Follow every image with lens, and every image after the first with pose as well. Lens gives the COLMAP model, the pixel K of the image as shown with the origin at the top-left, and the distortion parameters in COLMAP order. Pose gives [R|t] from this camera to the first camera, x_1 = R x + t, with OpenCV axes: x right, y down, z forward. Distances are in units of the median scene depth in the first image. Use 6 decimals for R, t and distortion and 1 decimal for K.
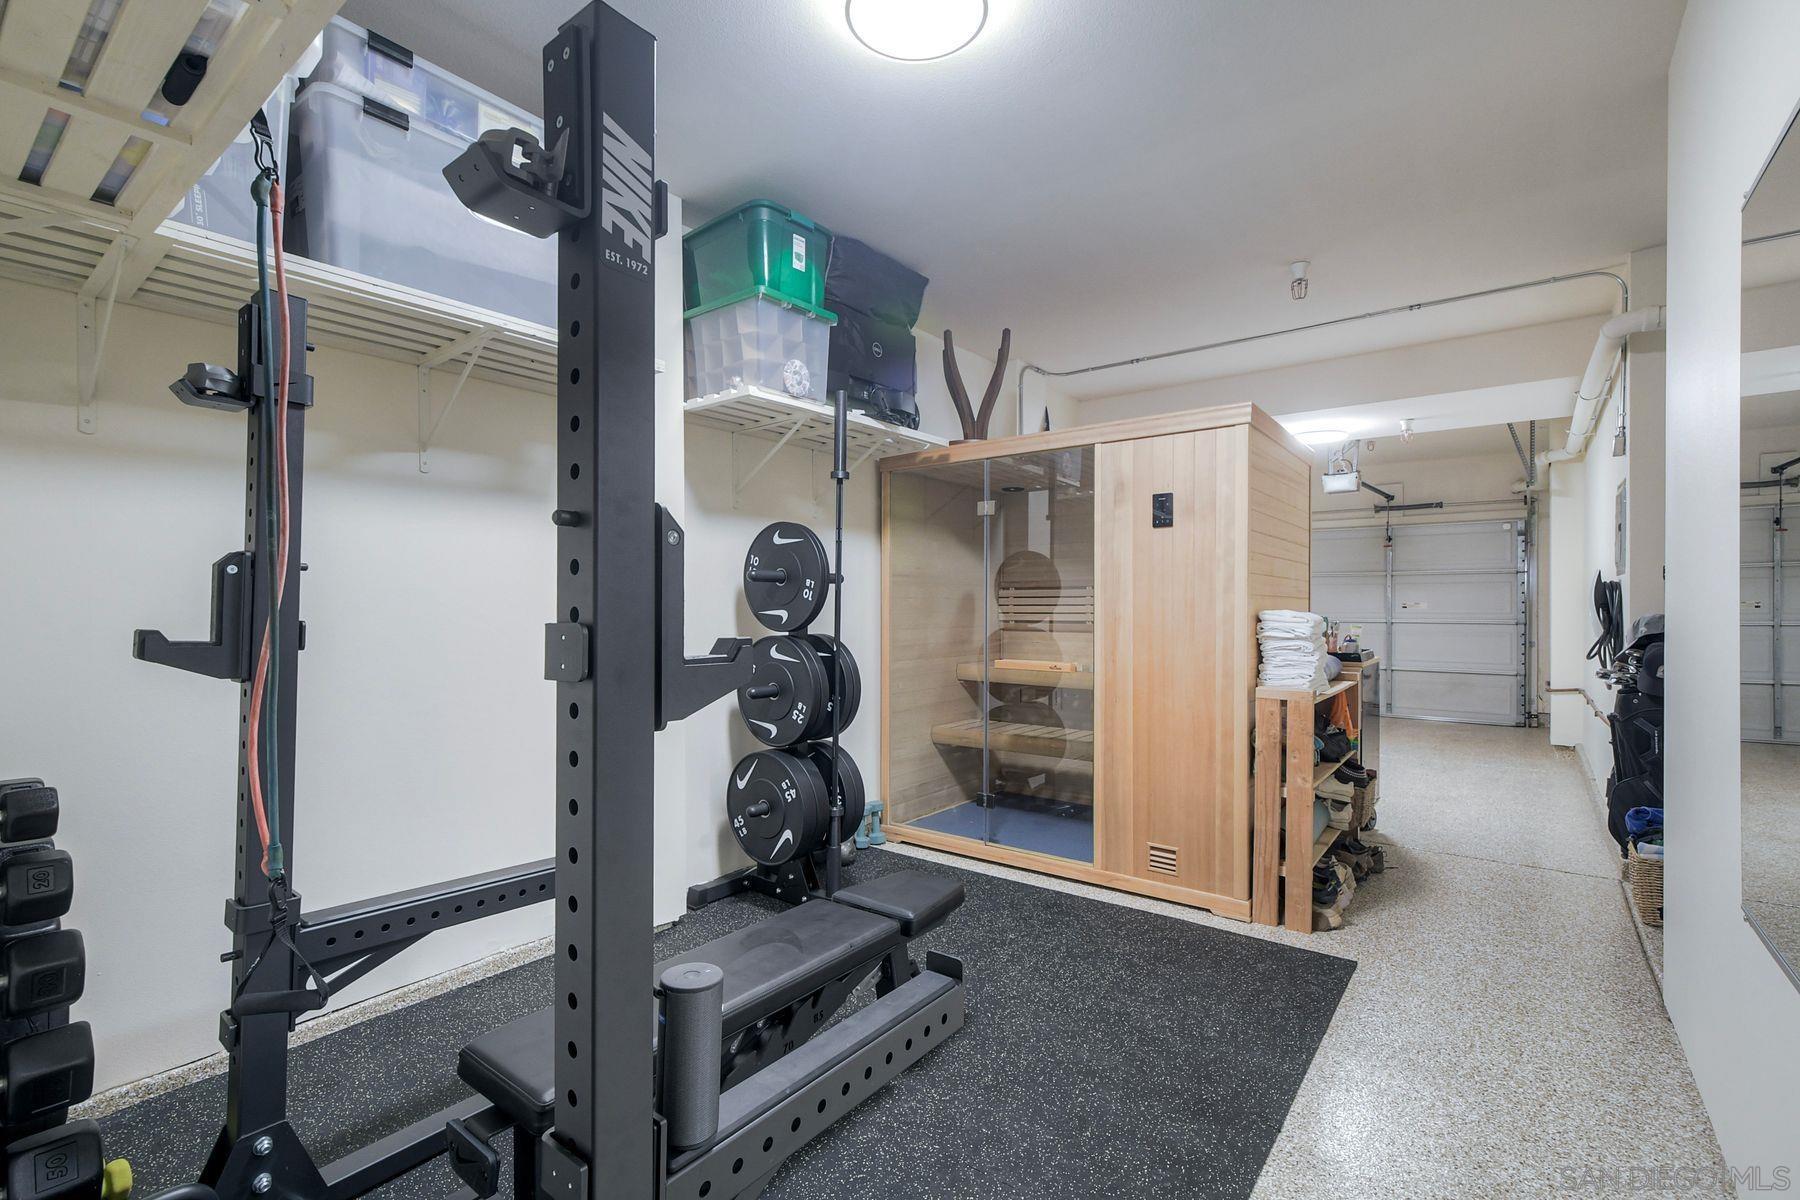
lens RADIAL K [[811.0, 0, 903.4], [0, 811.0, 599.9], [0, 0, 1]] dist [-0.002419, -0.000181]
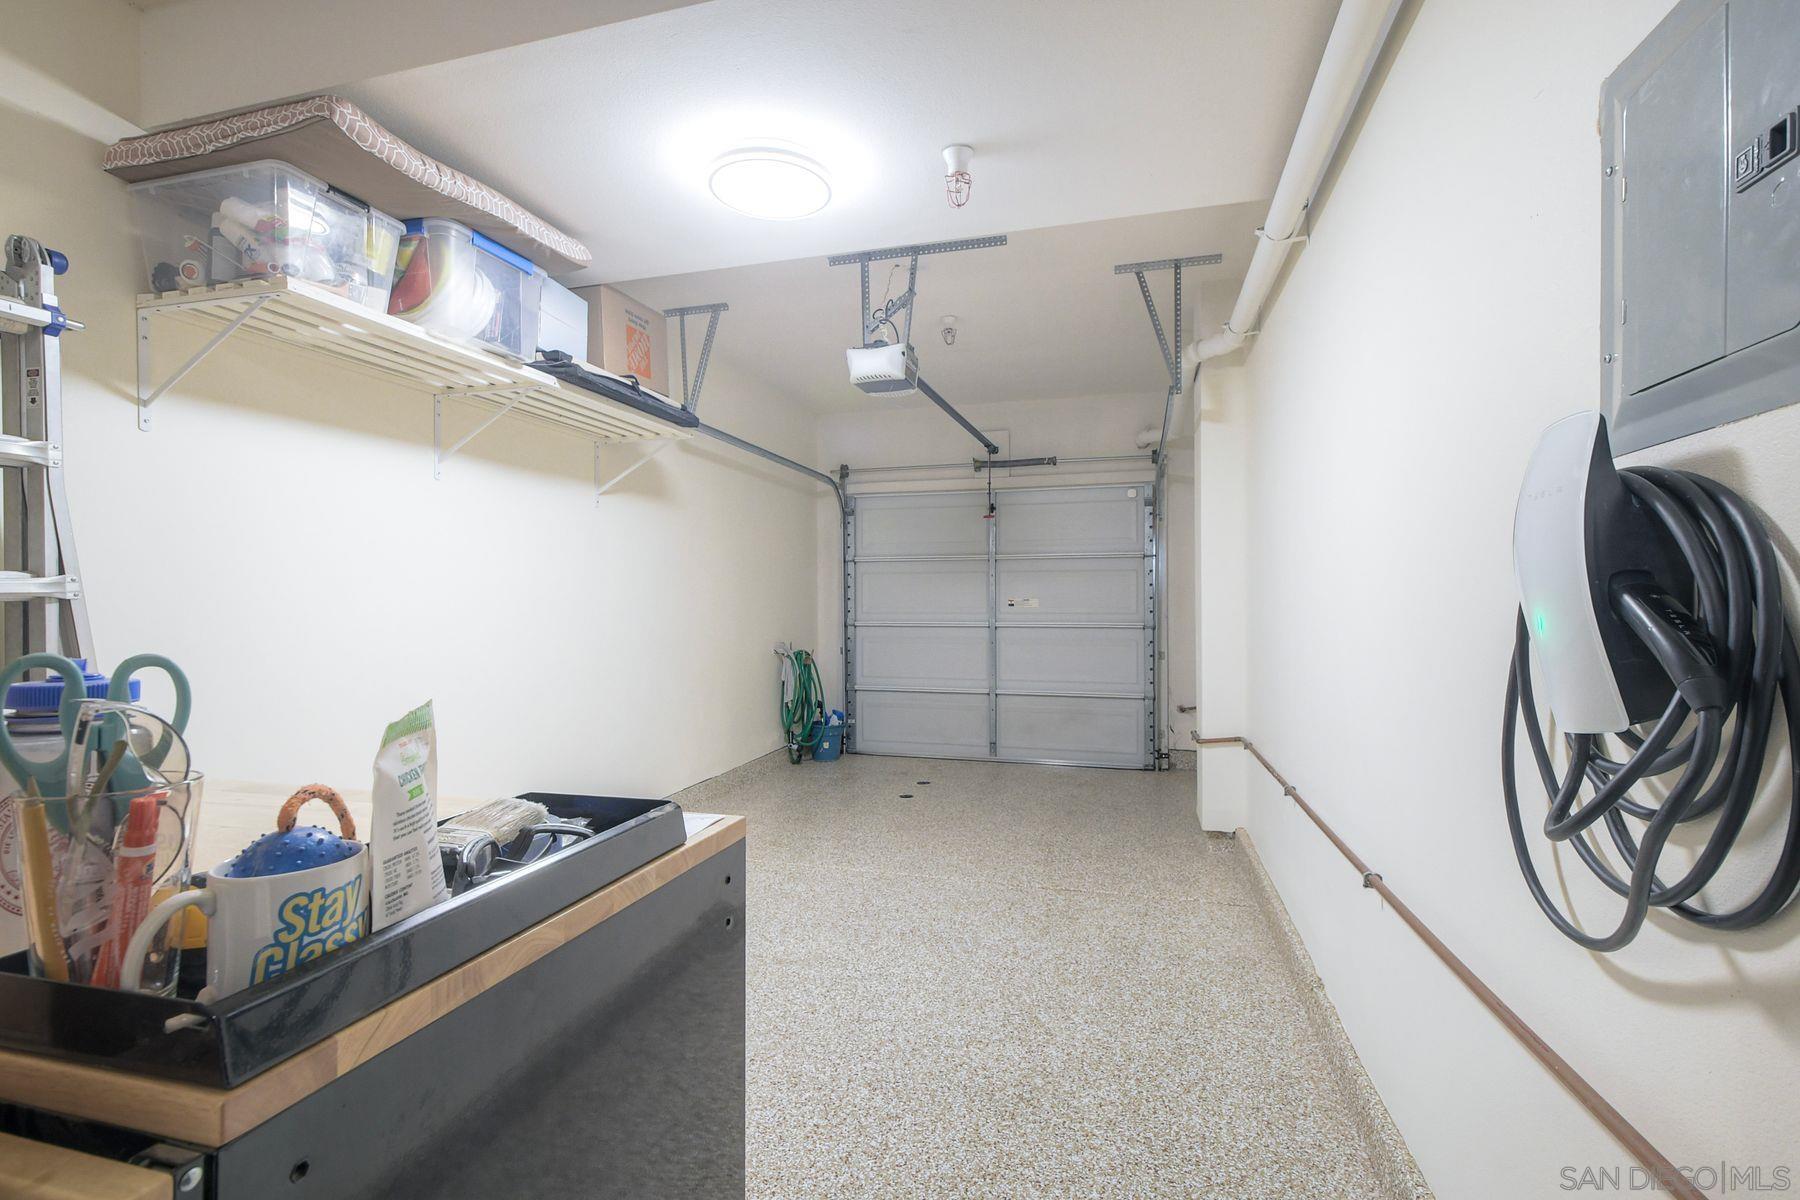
lens RADIAL K [[811.0, 0, 901.6], [0, 811.0, 605.8], [0, 0, 1]] dist [-0.002419, -0.000181]
pose [[0.928107, -0.008480, 0.372218, 0.279398], [0.004781, 0.999930, 0.010859, 0.001384], [-0.372284, -0.008299, 0.928082, 0.397584]]
